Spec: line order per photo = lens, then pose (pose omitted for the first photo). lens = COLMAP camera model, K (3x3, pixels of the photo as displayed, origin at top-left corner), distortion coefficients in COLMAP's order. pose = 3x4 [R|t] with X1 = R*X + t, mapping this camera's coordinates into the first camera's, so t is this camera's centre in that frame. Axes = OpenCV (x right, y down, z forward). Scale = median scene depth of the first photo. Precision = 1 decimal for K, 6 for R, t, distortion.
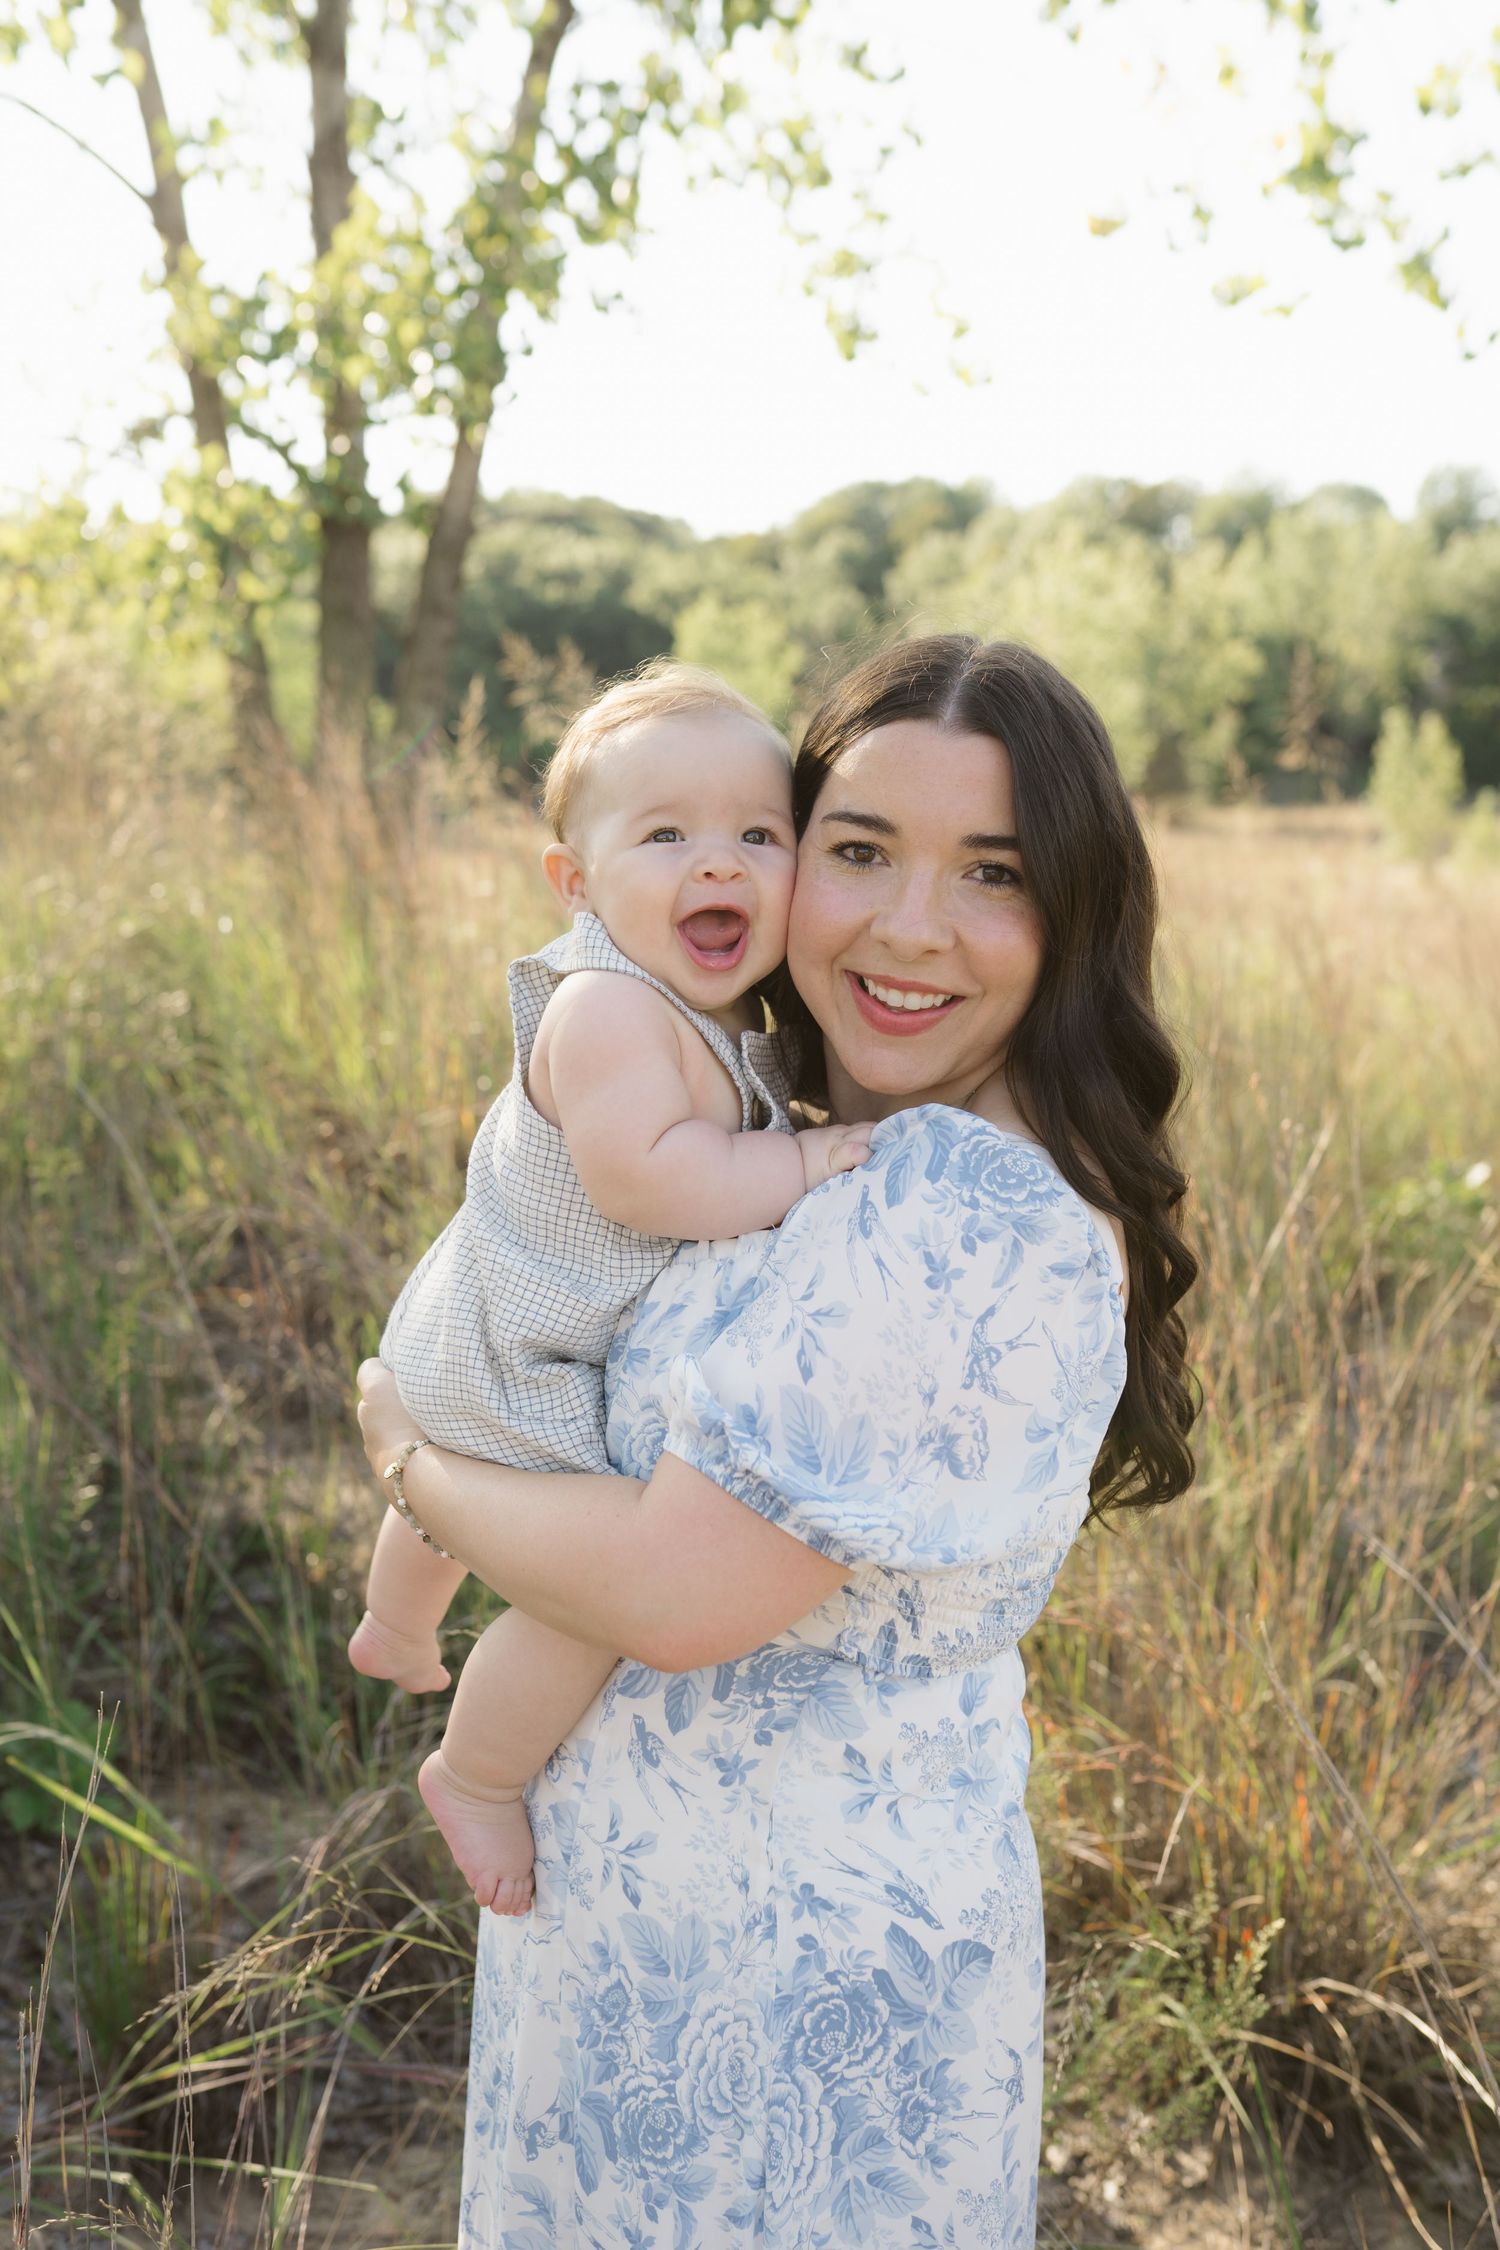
lens RADIAL K [[2182.2, 0, 685.0], [0, 2182.2, 1126.4], [0, 0, 1]] dist [-0.003399, -0.130267]
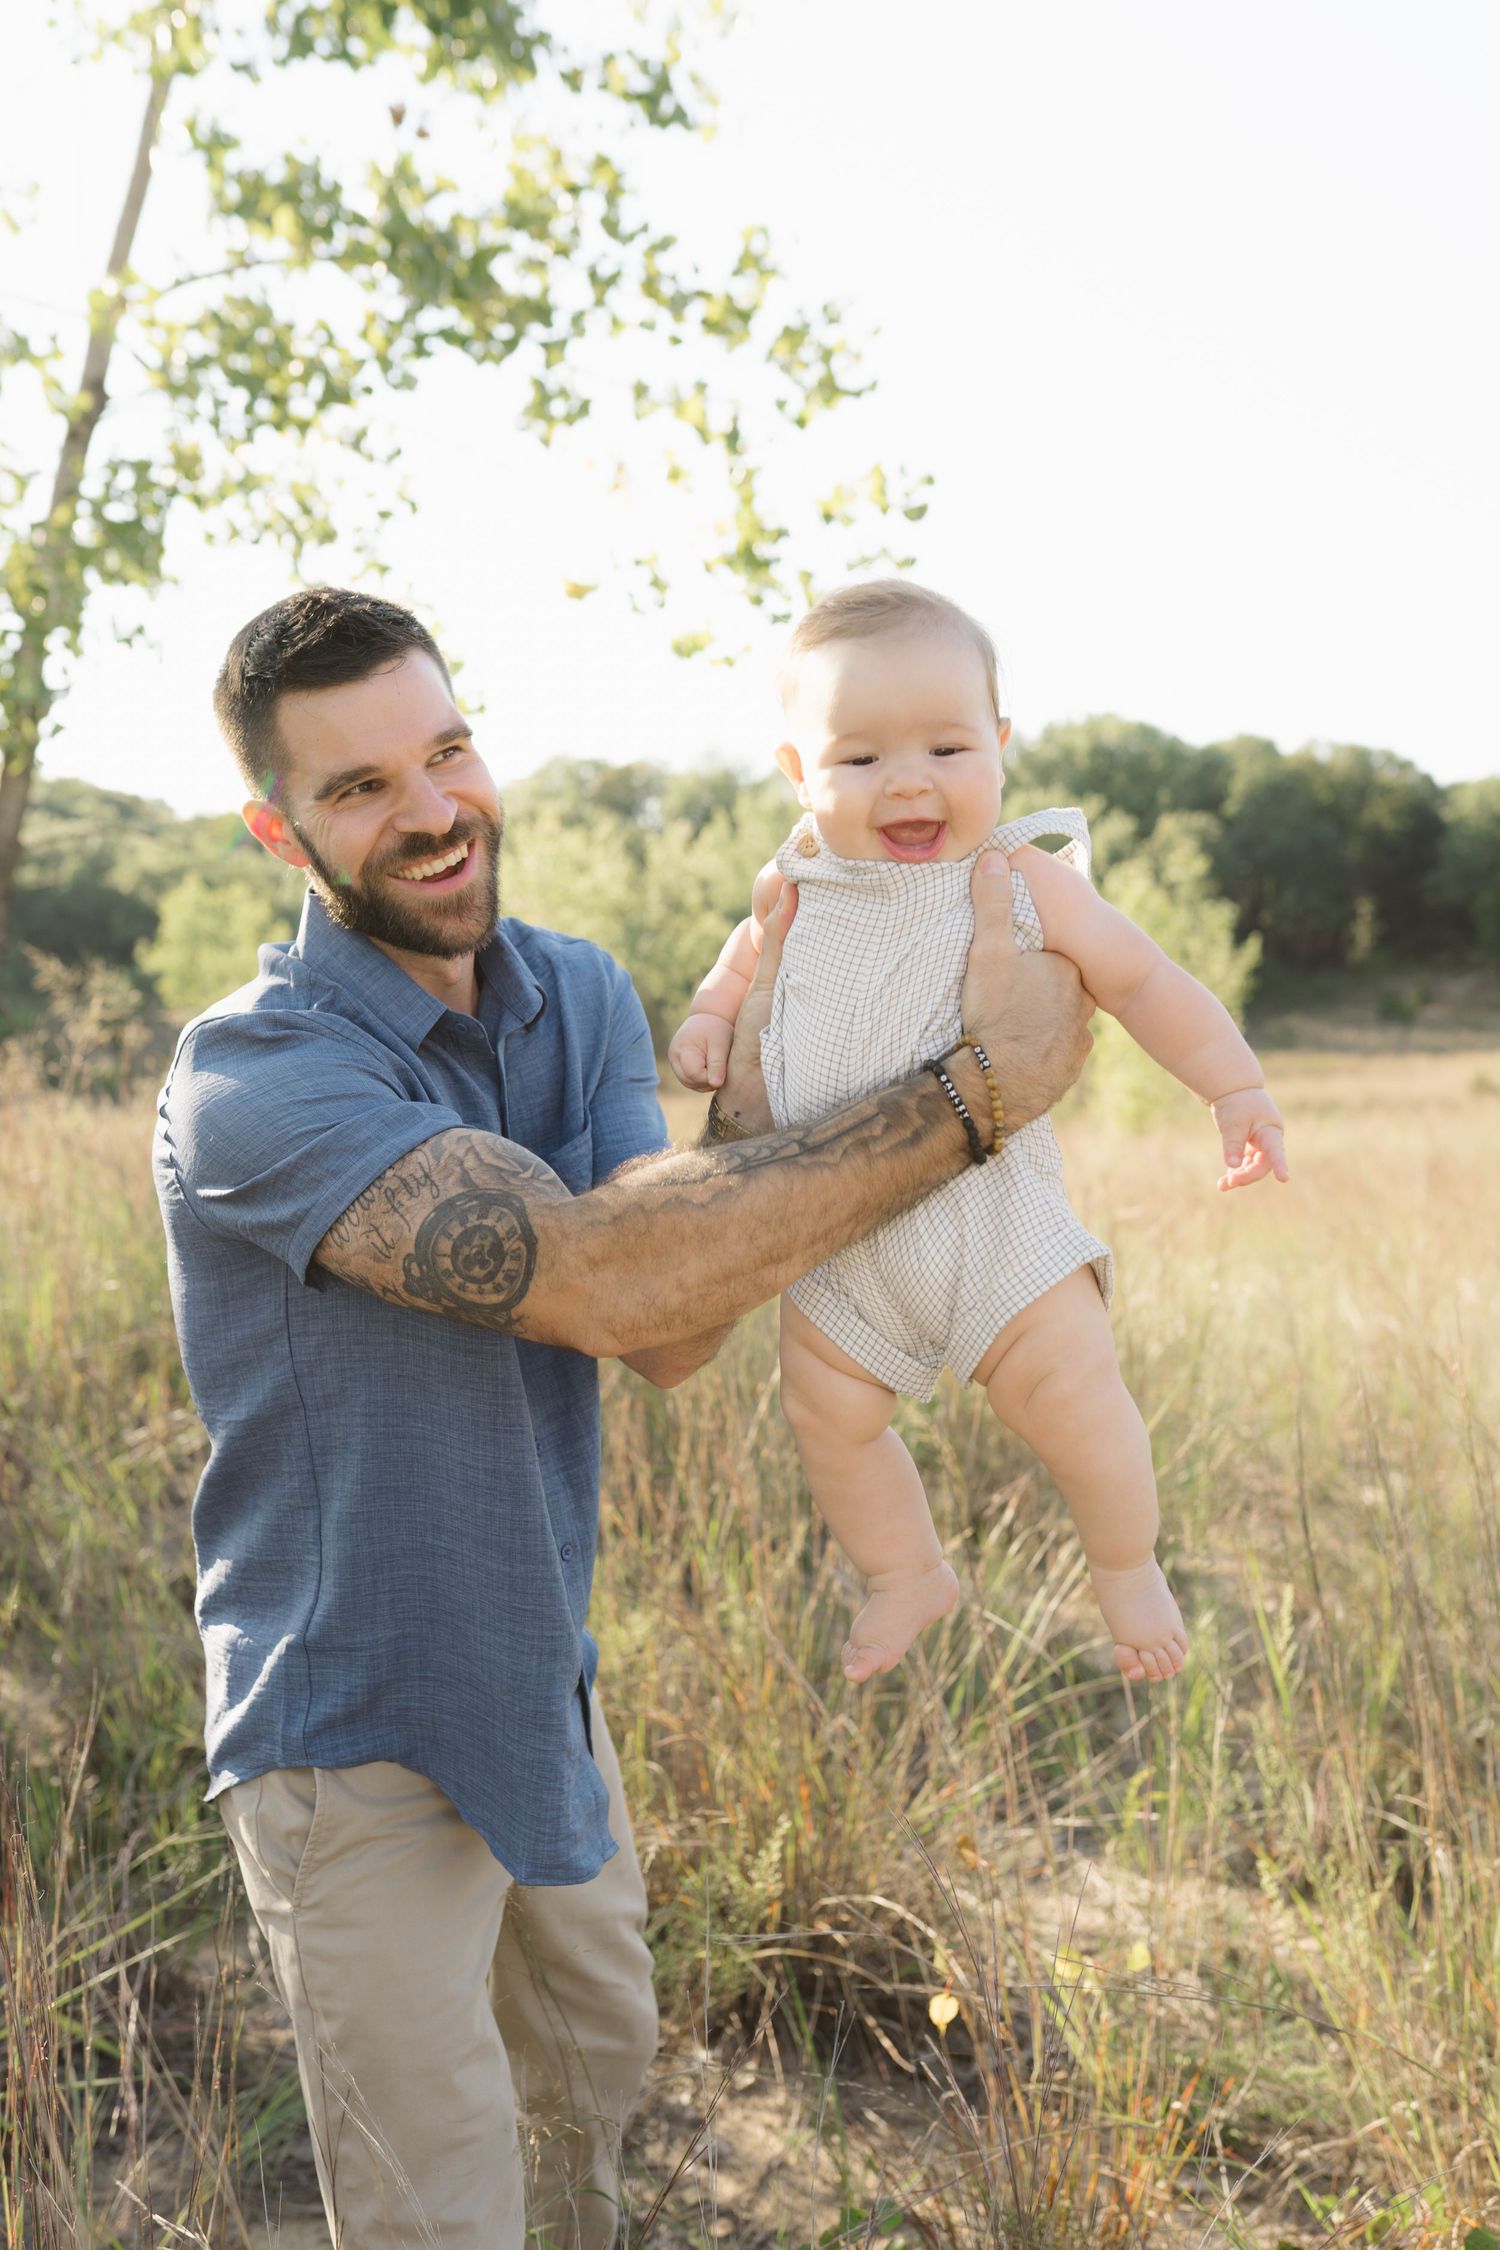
lens RADIAL K [[2214.5, 0, 752.8], [0, 2214.5, 1105.9], [0, 0, 1]] dist [-0.010828, 0.011528]
pose [[0.966059, -0.033690, 0.256116, -0.025263], [0.067319, 0.990035, -0.123692, 0.012723], [-0.249396, 0.136735, 0.958700, -0.108608]]
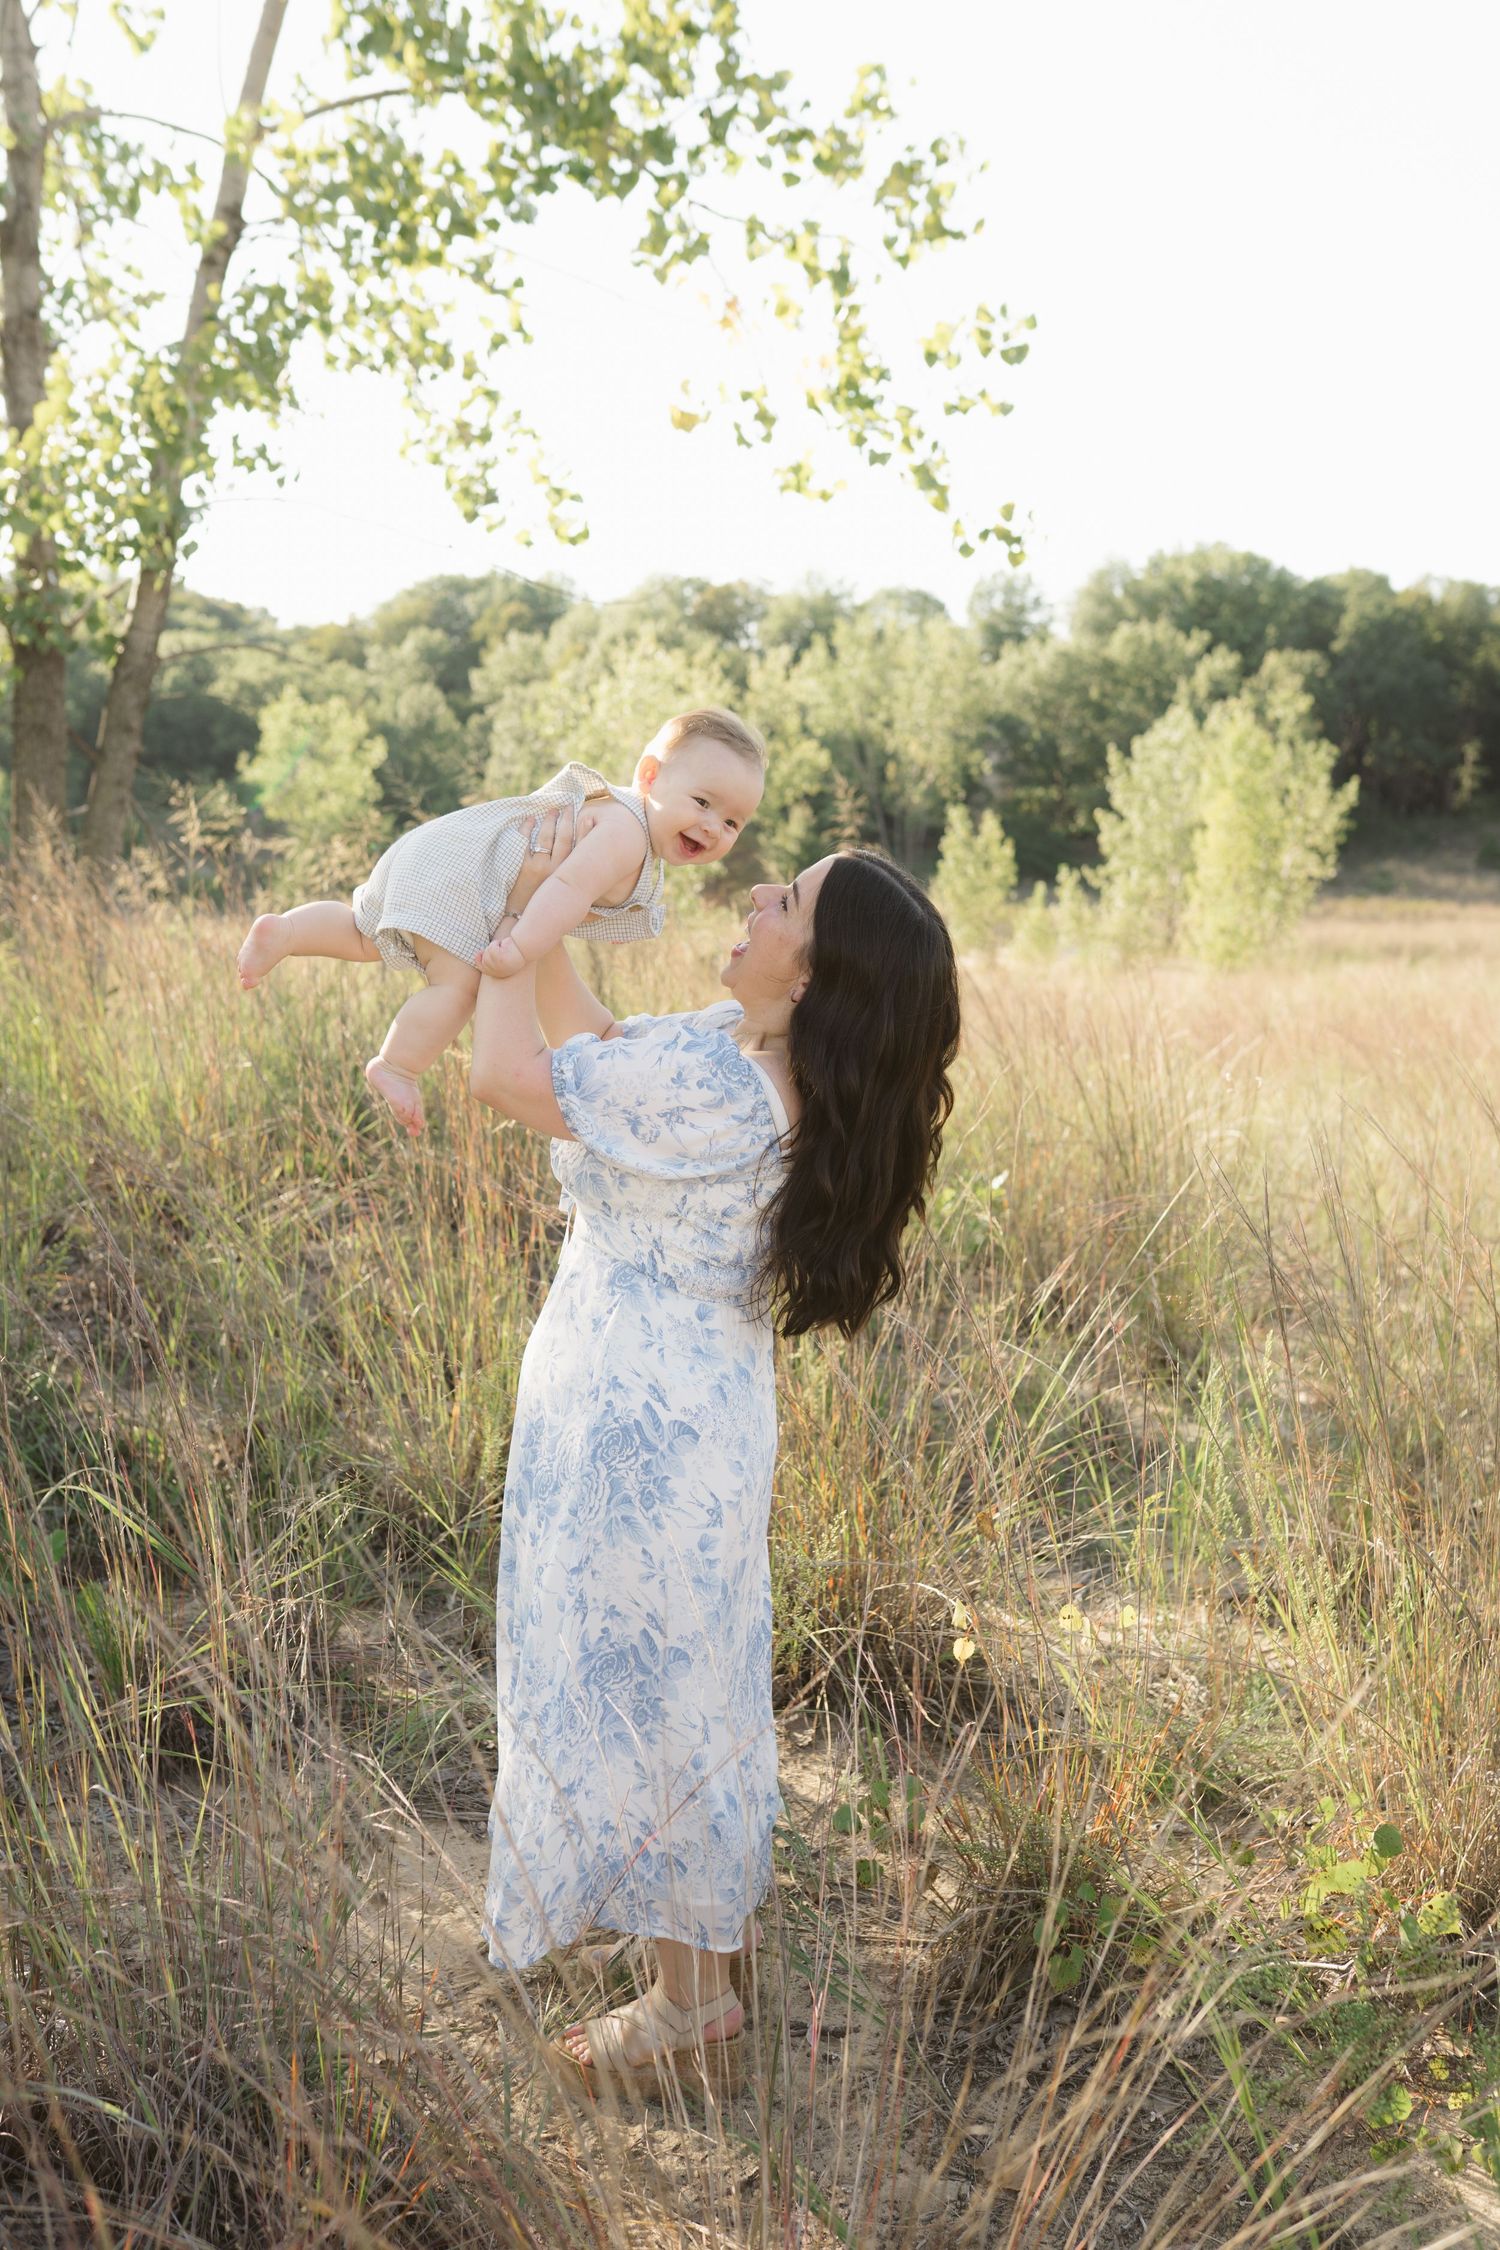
lens RADIAL K [[2212.0, 0, 753.6], [0, 2212.0, 1120.0], [0, 0, 1]] dist [-0.013340, 0.043209]
pose [[0.976235, -0.023757, 0.215409, -0.037618], [0.033638, 0.998538, -0.042322, 0.023987], [-0.214089, 0.048562, 0.975606, -0.161079]]
